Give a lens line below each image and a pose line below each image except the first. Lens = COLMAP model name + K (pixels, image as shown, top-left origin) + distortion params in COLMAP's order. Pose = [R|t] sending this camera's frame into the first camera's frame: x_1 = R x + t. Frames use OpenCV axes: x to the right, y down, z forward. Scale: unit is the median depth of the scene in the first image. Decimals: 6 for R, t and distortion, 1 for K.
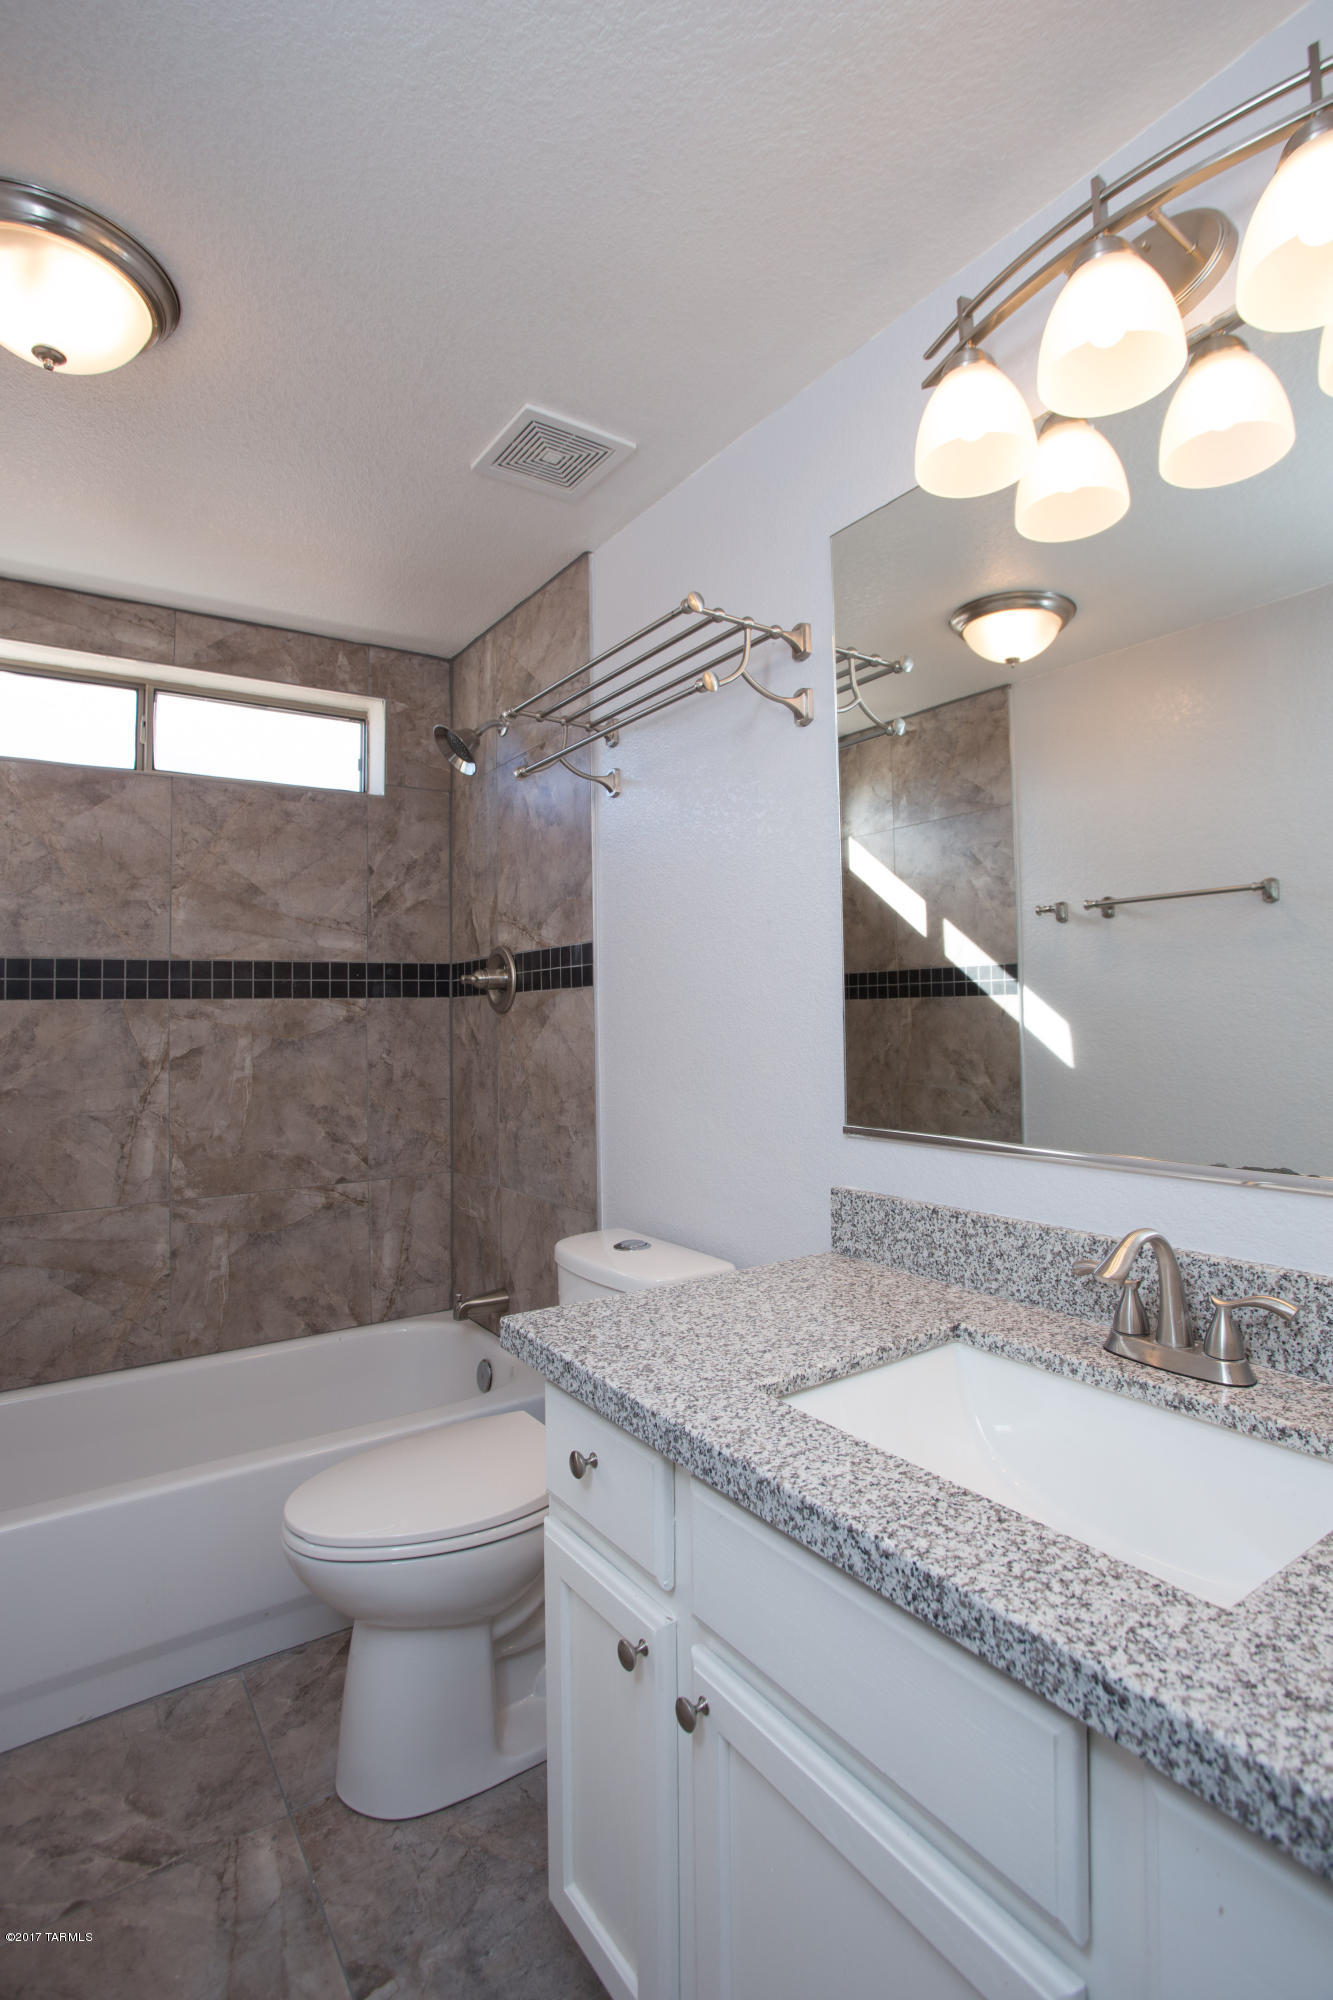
lens RADIAL K [[1005.1, 0, 661.2], [0, 1005.1, 1007.5], [0, 0, 1]] dist [-0.066555, 0.021139]
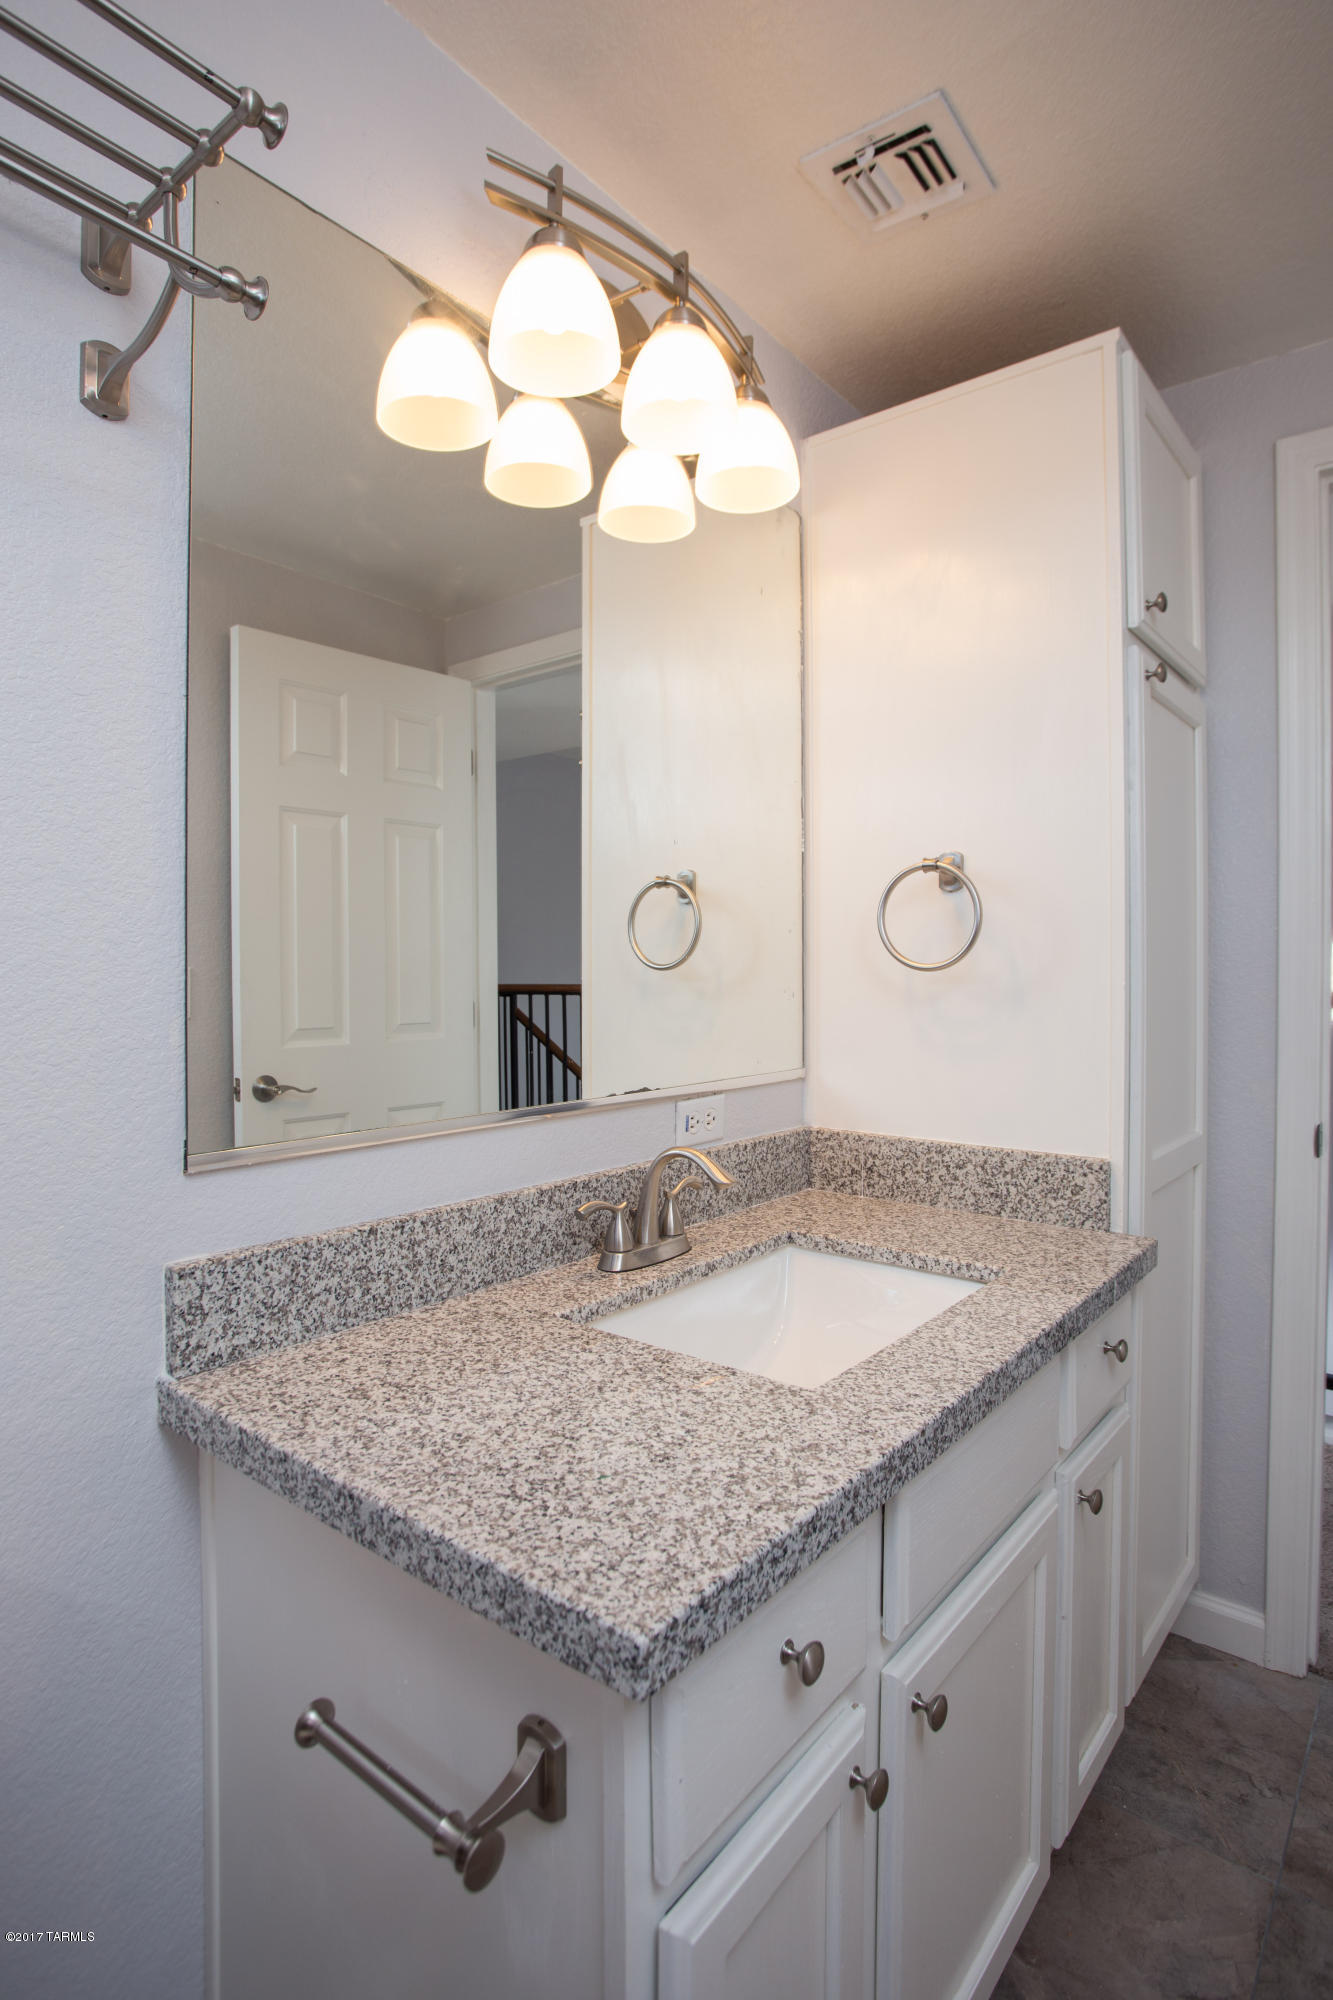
lens RADIAL K [[1090.4, 0, 657.3], [0, 1090.4, 988.0], [0, 0, 1]] dist [-0.047351, 0.002627]
pose [[-0.333340, -0.002002, 0.942805, -0.645590], [-0.011978, 0.999926, -0.002112, 0.022612], [-0.942731, -0.011997, -0.333339, 1.218763]]
